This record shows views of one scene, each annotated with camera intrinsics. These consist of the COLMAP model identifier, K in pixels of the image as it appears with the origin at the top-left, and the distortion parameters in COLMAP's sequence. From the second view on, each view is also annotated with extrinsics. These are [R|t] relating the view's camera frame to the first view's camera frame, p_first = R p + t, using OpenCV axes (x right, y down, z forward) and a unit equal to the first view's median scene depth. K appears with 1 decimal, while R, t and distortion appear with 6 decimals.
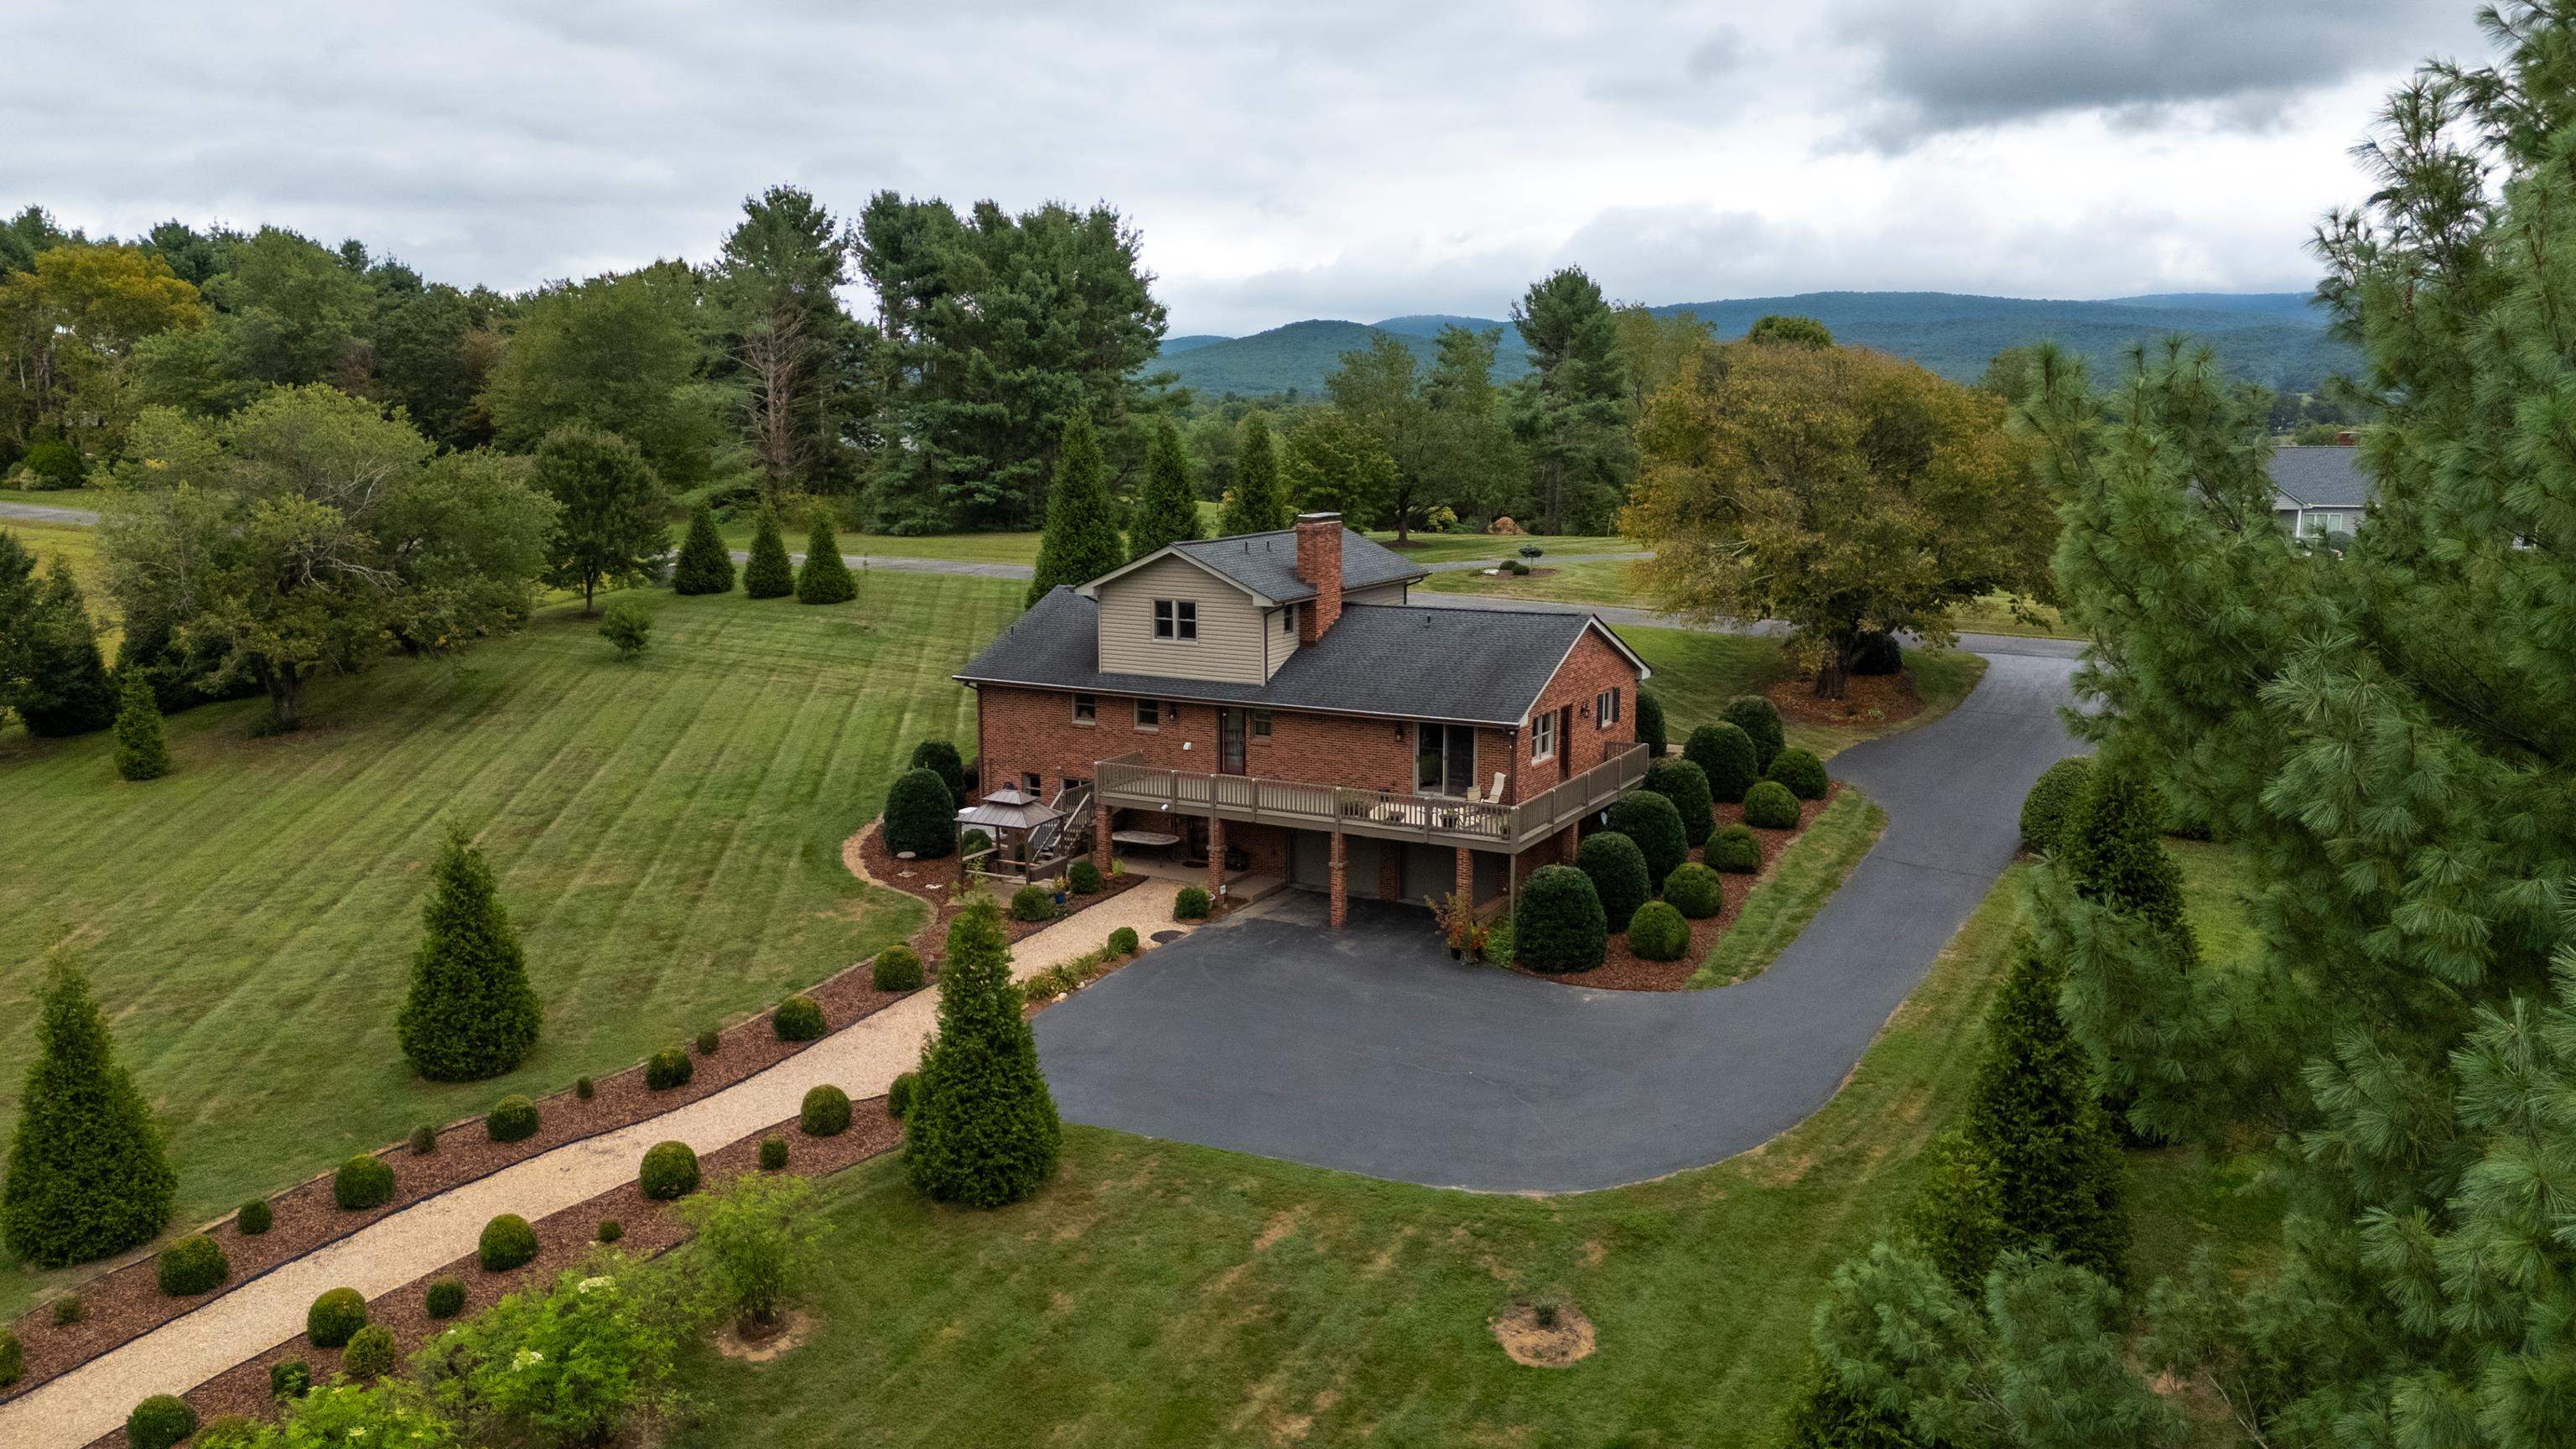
lens RADIAL K [[1876.4, 0, 1288.0], [0, 1876.4, 724.5], [0, 0, 1]] dist [0.091422, -0.112114]
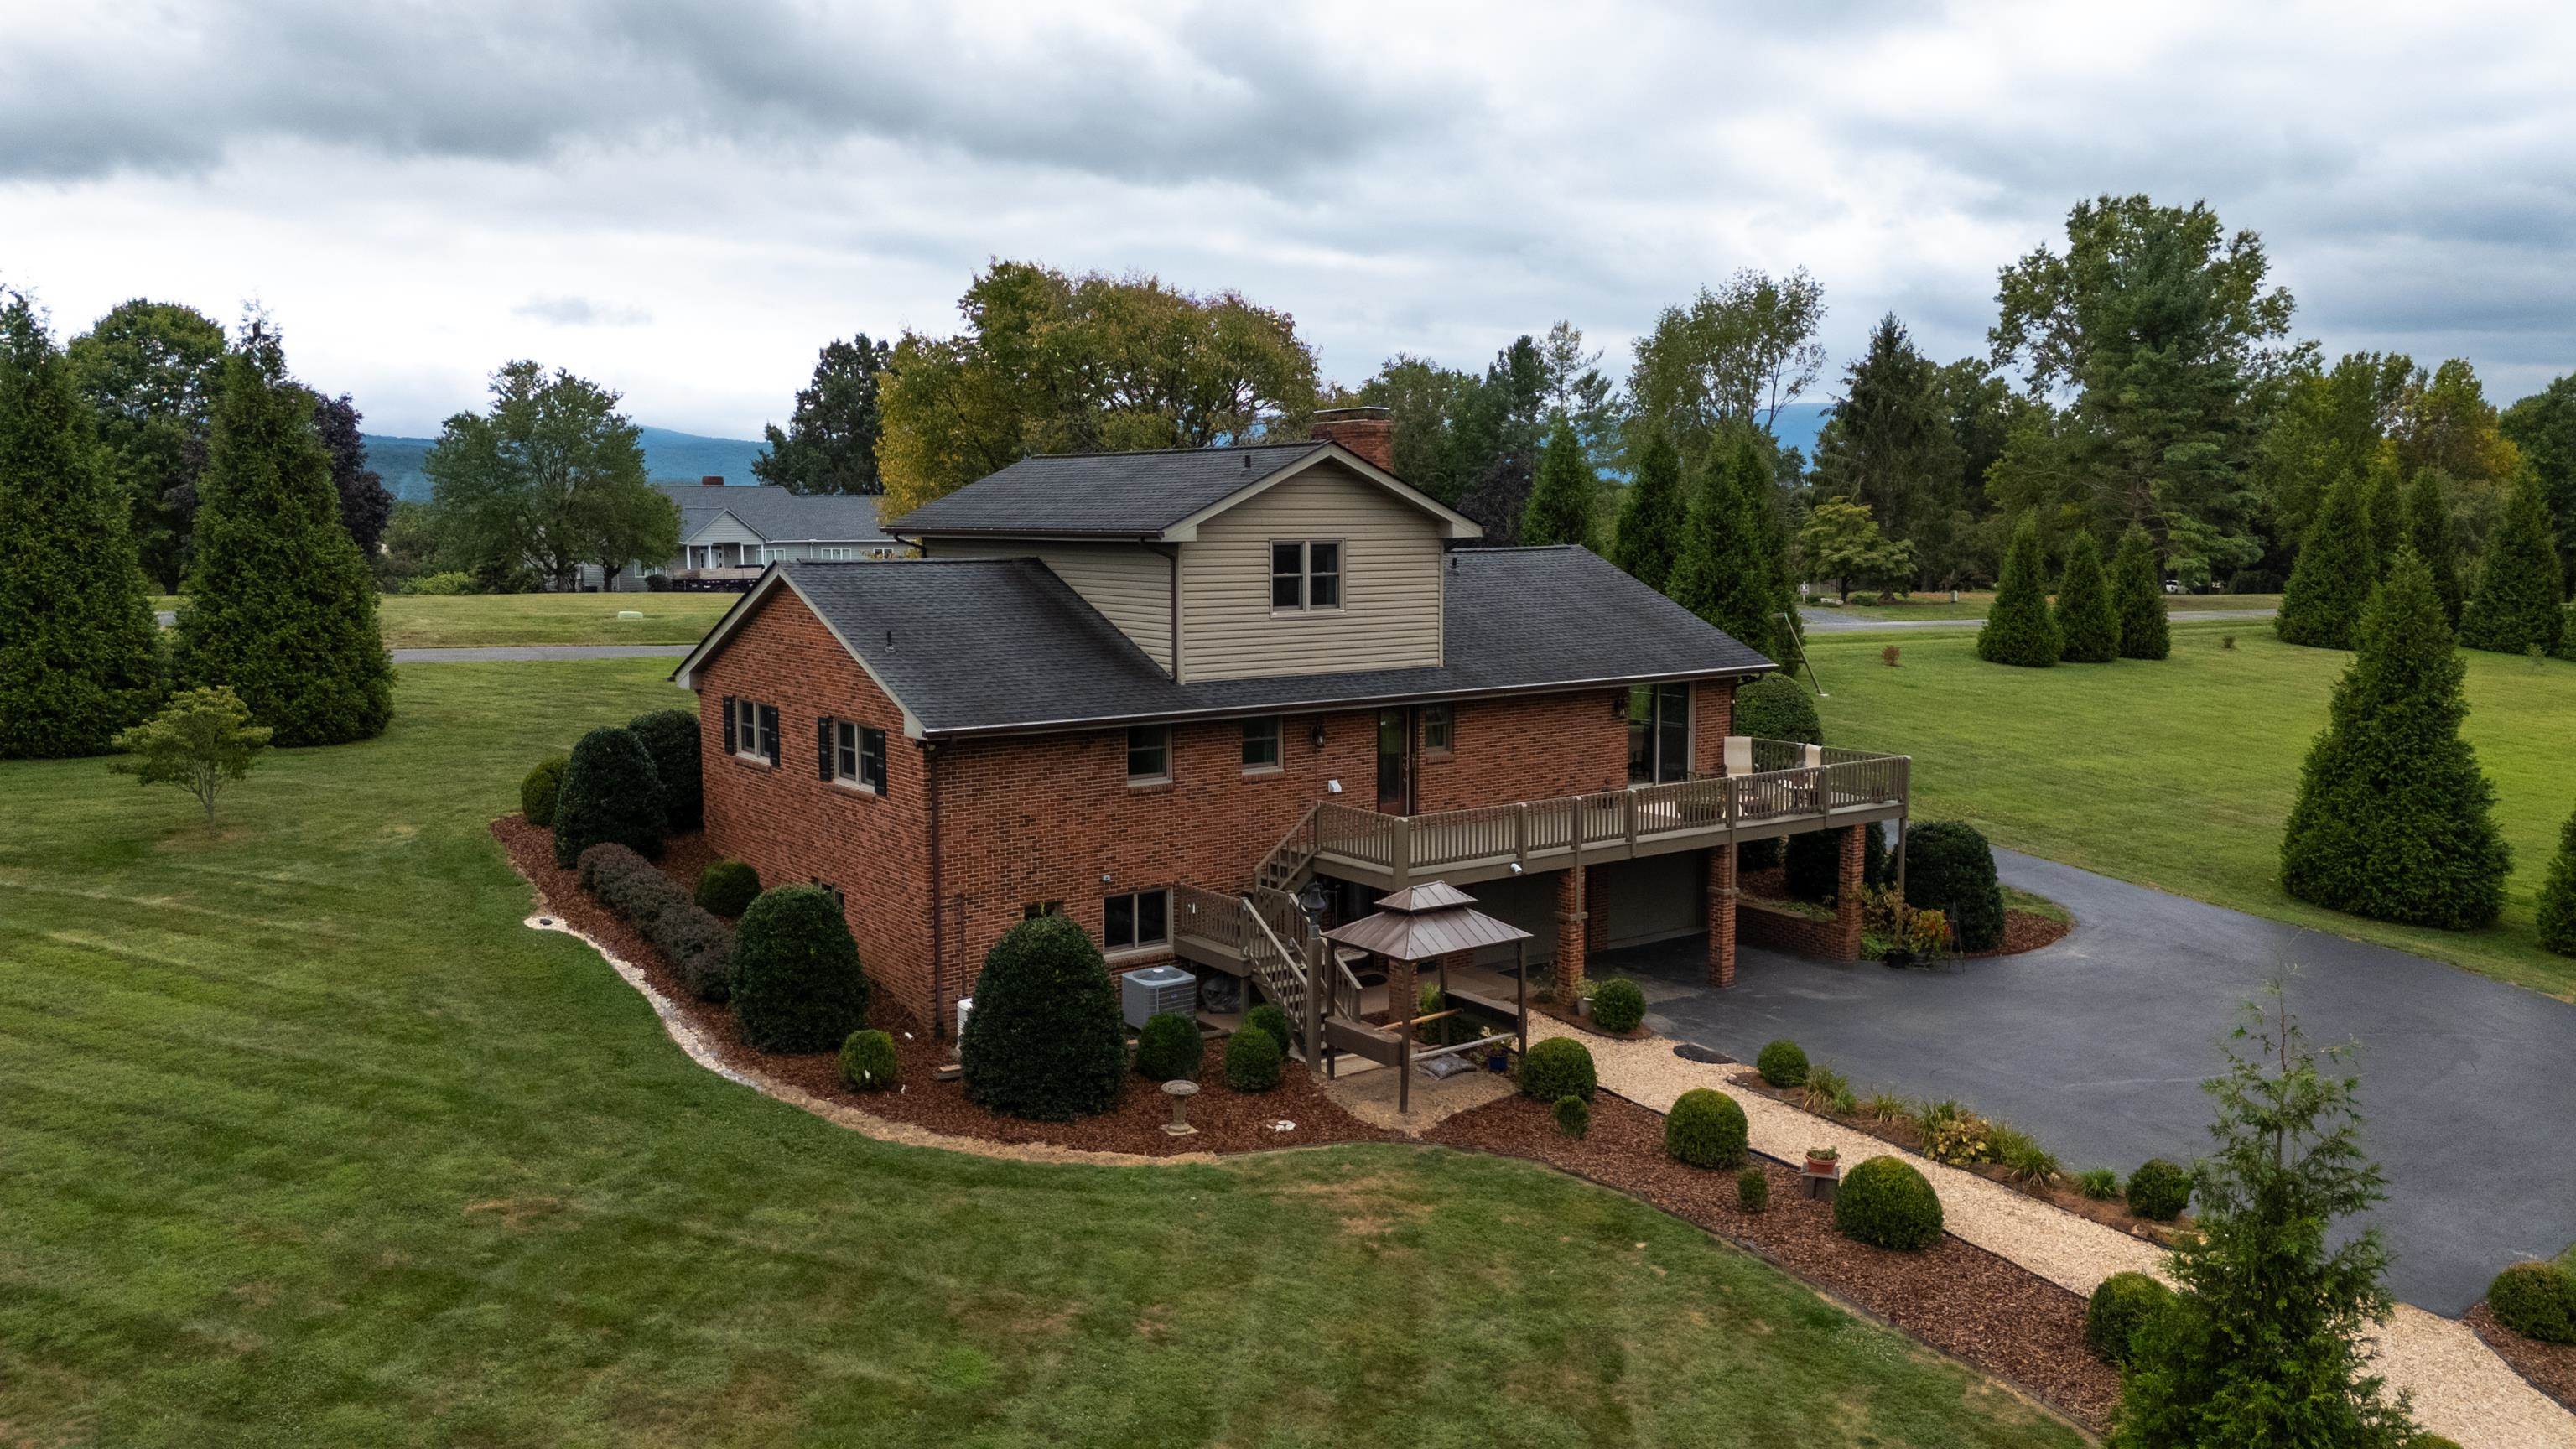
lens RADIAL K [[1876.4, 0, 1288.0], [0, 1876.4, 724.5], [0, 0, 1]] dist [0.091422, -0.112114]
pose [[0.427423, -0.100798, 0.898415, -0.571896], [0.154583, 0.987278, 0.037225, -0.031191], [-0.890738, 0.122969, 0.437567, 0.725562]]
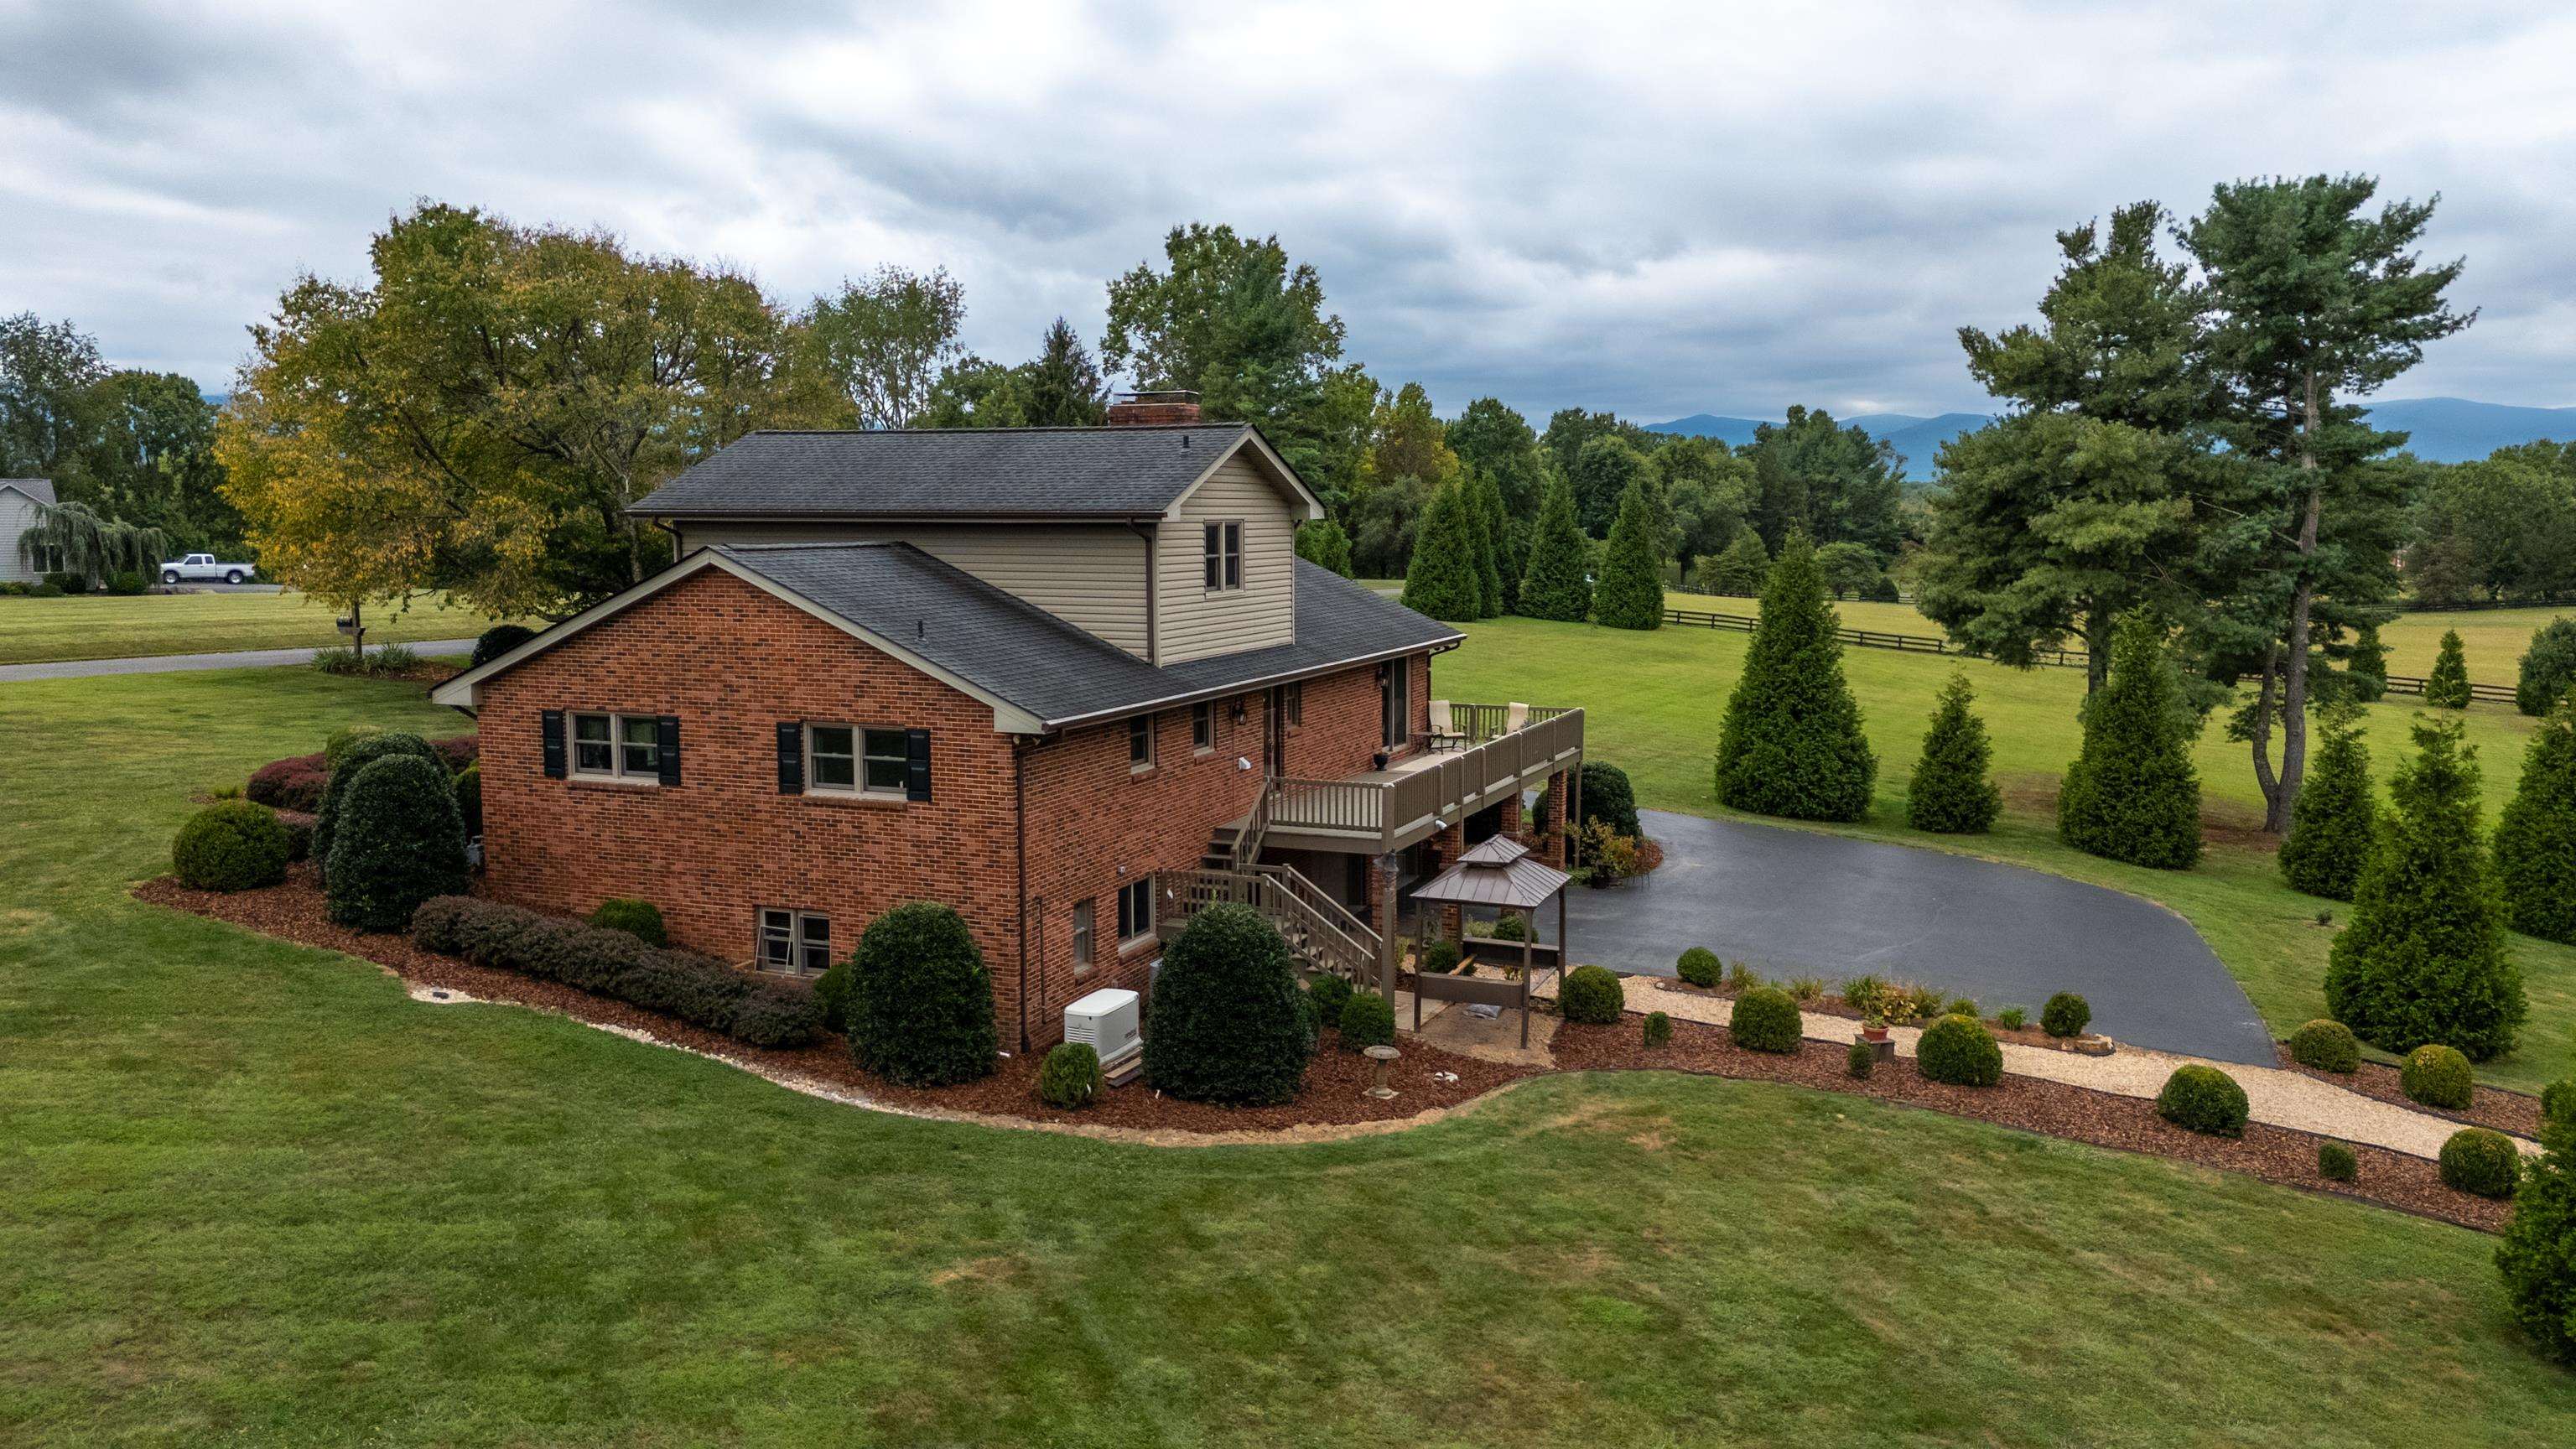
lens RADIAL K [[1876.4, 0, 1288.0], [0, 1876.4, 724.5], [0, 0, 1]] dist [0.091422, -0.112114]
pose [[-0.096646, -0.113150, 0.988866, -0.630241], [0.169952, 0.977050, 0.128409, -0.073590], [-0.980702, 0.180470, -0.075198, 0.994866]]
